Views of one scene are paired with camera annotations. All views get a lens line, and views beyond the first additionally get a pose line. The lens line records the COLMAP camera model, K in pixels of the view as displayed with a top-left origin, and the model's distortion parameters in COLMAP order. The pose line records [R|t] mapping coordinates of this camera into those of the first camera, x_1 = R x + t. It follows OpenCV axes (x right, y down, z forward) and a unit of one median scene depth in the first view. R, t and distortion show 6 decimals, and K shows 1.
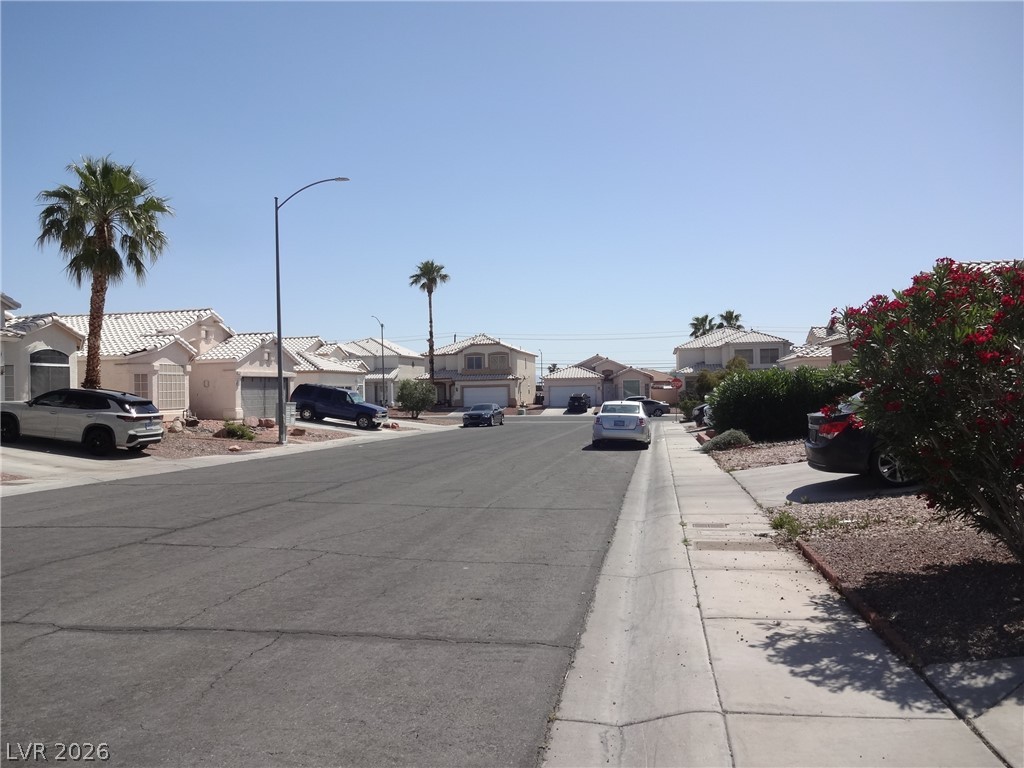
lens RADIAL K [[768.8, 0, 515.2], [0, 768.8, 364.8], [0, 0, 1]] dist [0.000948, 0.001072]
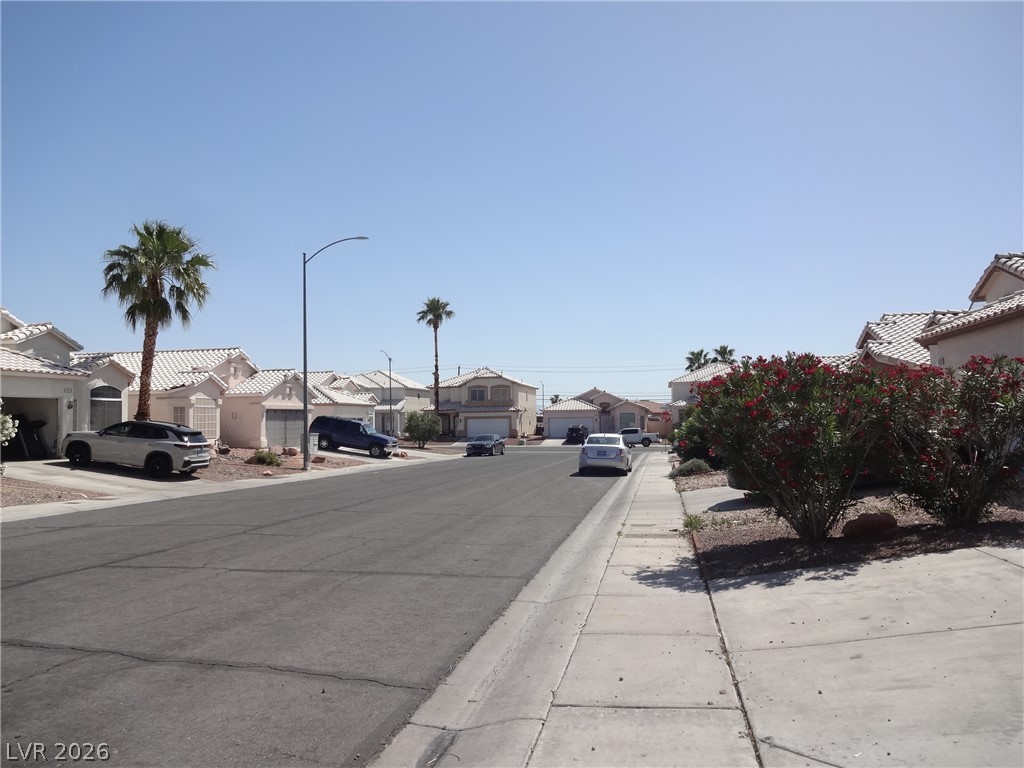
lens RADIAL K [[768.8, 0, 515.2], [0, 768.8, 364.8], [0, 0, 1]] dist [0.000948, 0.001072]
pose [[0.999977, 0.004811, -0.004860, 0.007262], [-0.004997, 0.999228, -0.038958, -0.007904], [0.004668, 0.038982, 0.999229, -0.115686]]
